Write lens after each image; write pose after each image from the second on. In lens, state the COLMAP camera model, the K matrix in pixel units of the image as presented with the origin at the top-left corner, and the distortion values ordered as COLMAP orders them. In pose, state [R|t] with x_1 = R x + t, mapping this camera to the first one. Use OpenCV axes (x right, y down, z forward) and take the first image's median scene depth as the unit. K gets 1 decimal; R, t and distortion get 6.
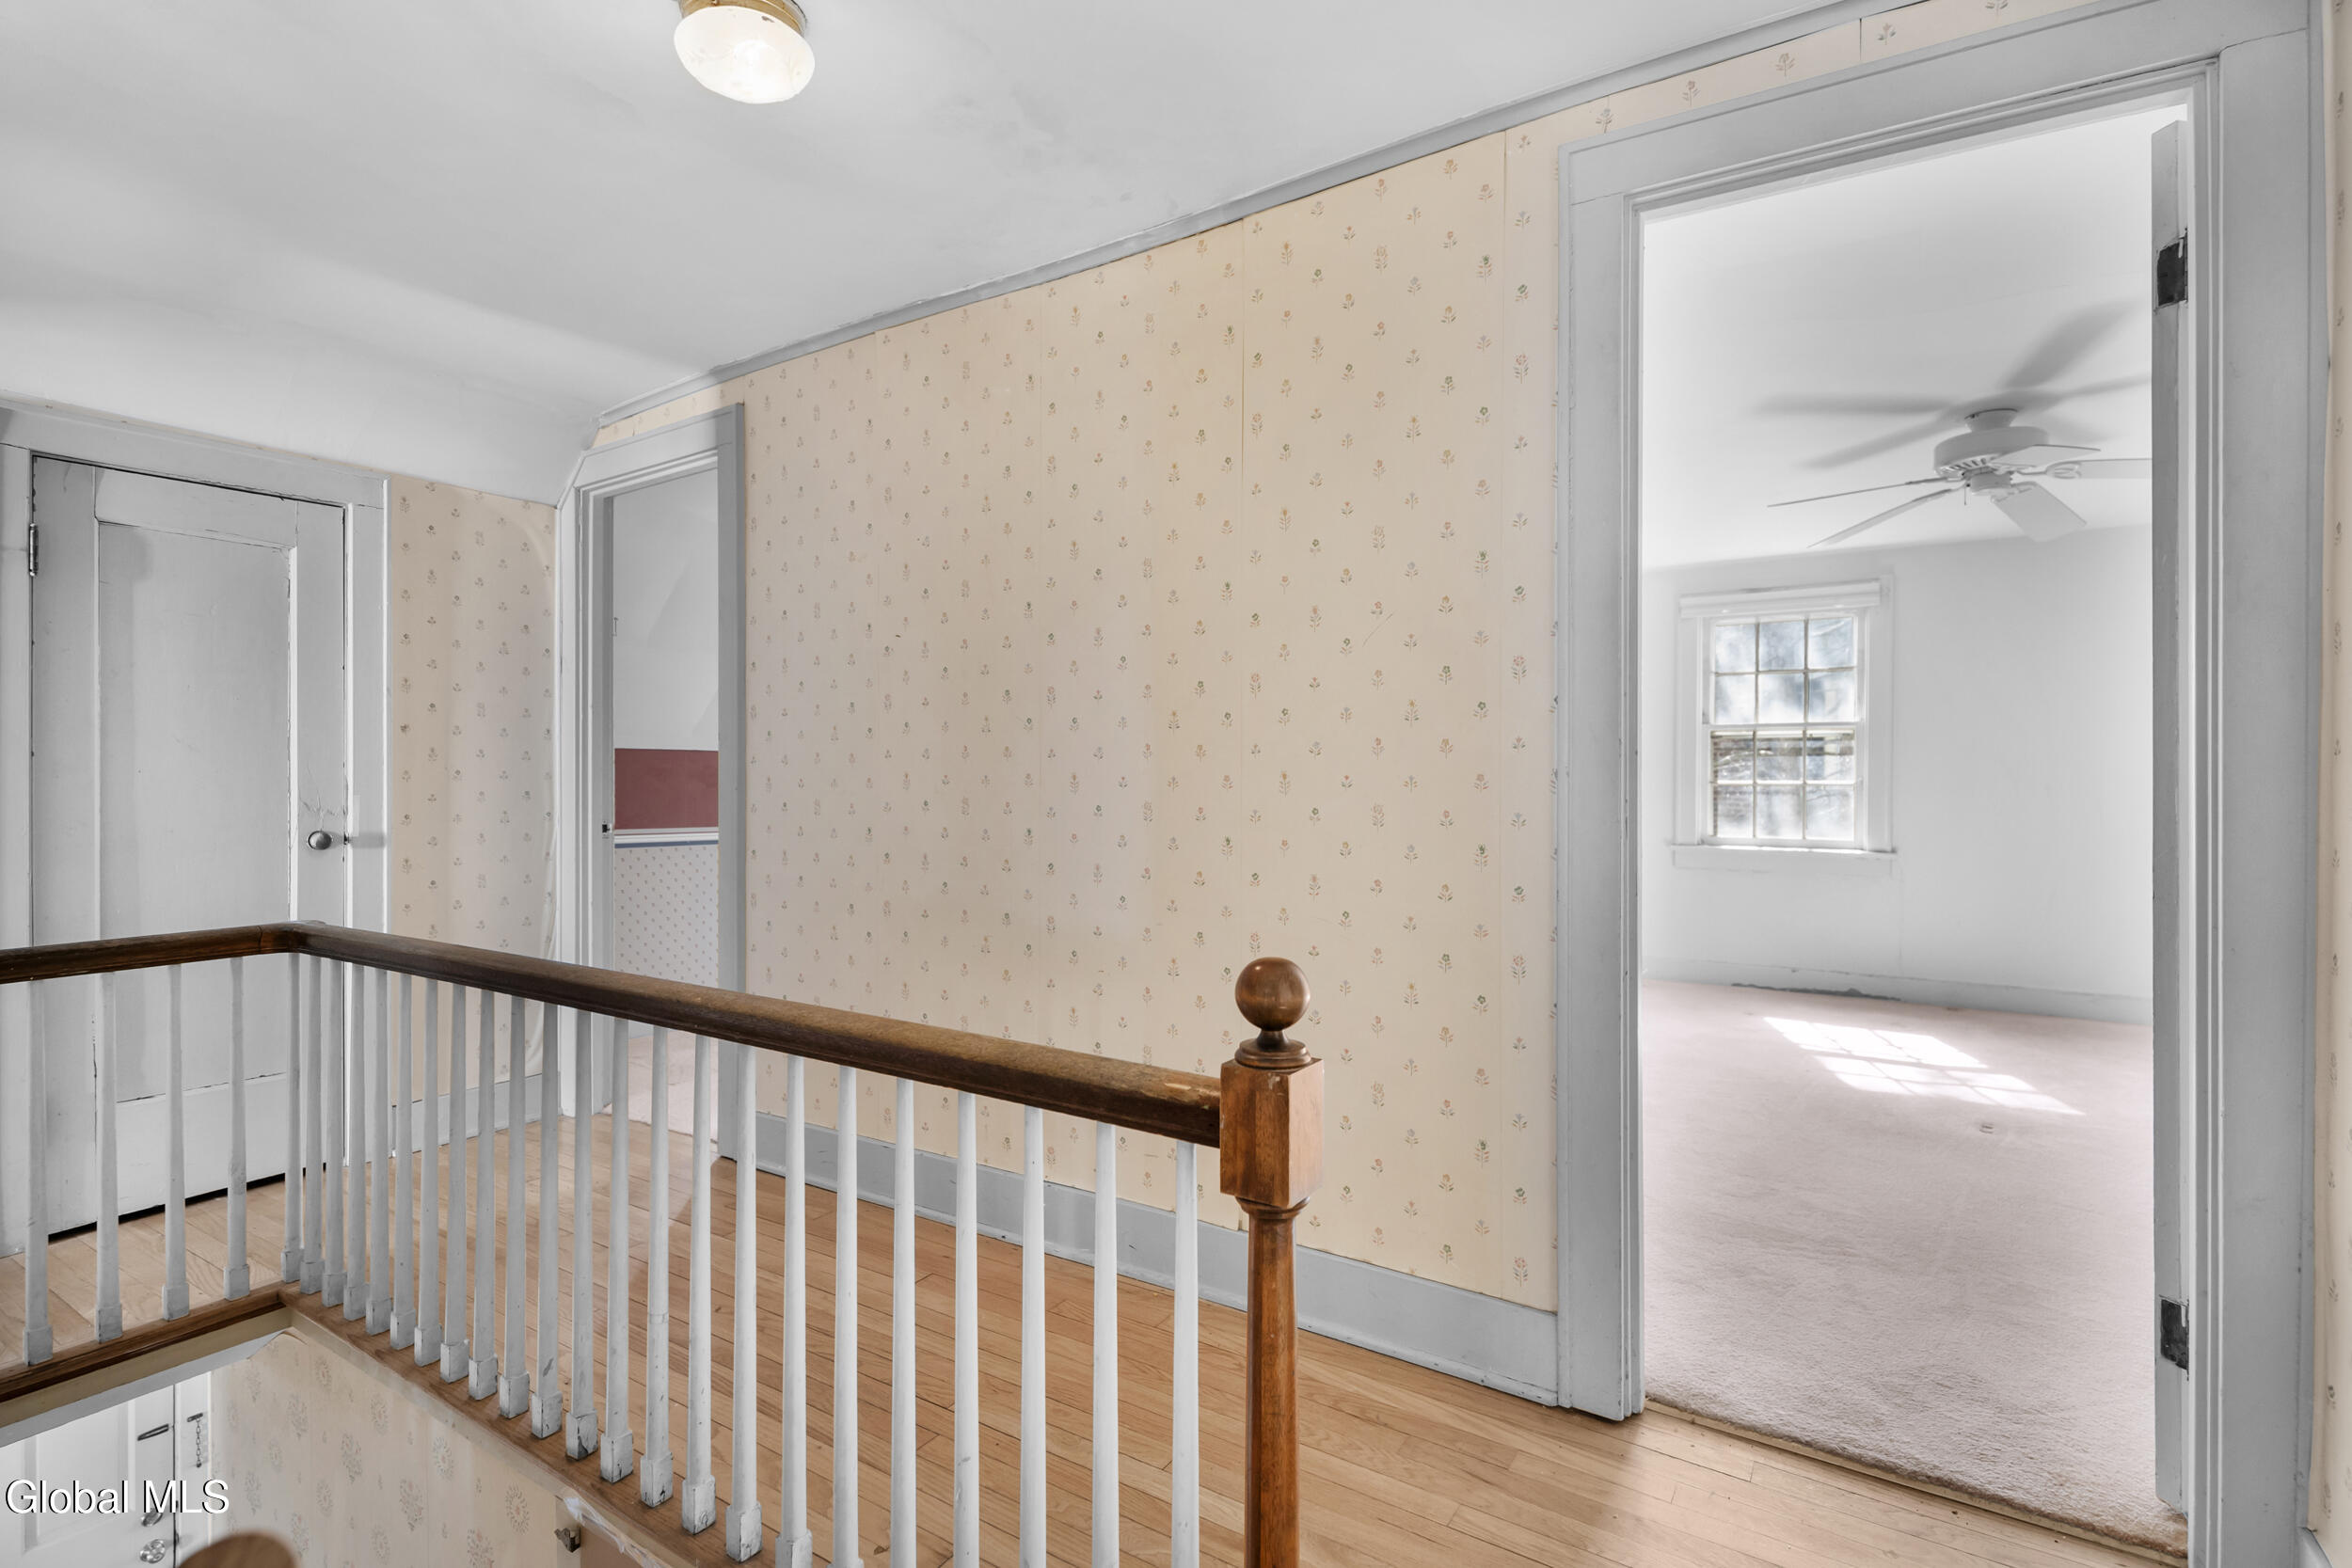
lens RADIAL K [[1110.0, 0, 1184.3], [0, 1110.0, 781.4], [0, 0, 1]] dist [0.025349, -0.019544]
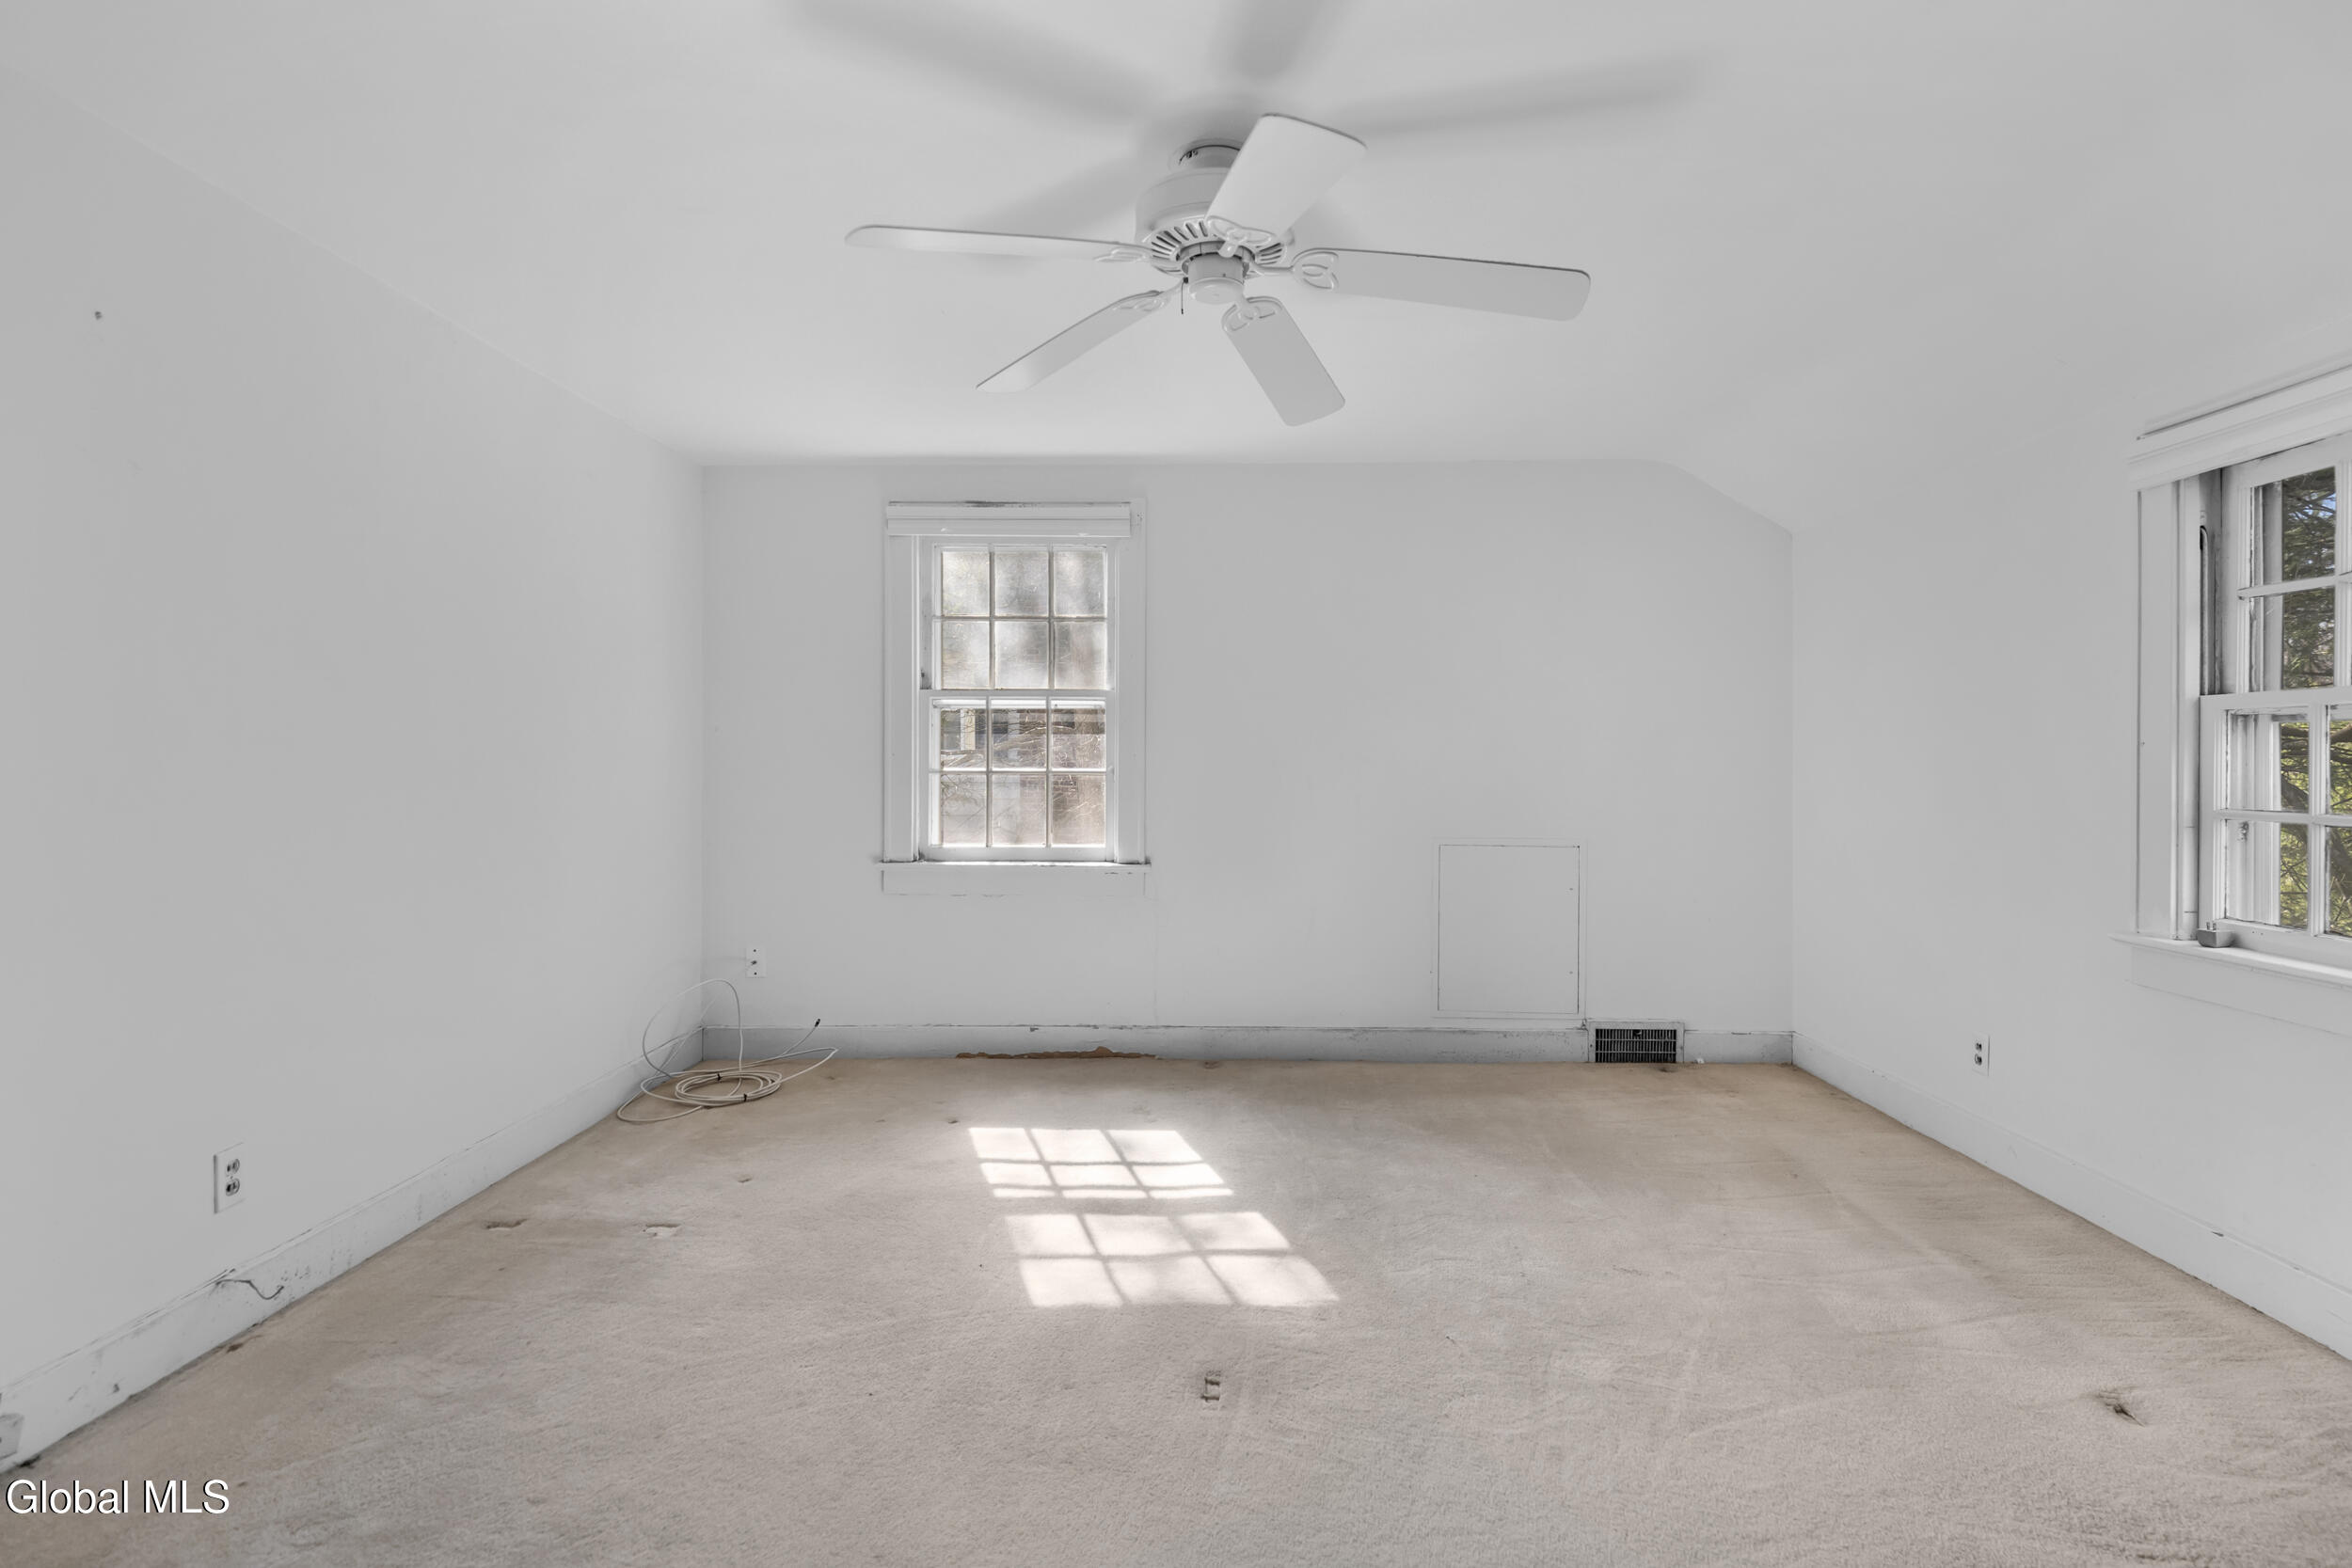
lens RADIAL K [[1110.0, 0, 1184.3], [0, 1110.0, 781.4], [0, 0, 1]] dist [0.025349, -0.019544]
pose [[0.864388, -0.019082, 0.502463, 0.262940], [0.004804, 0.999547, 0.029694, -0.013088], [-0.502802, -0.023253, 0.864089, 0.320883]]
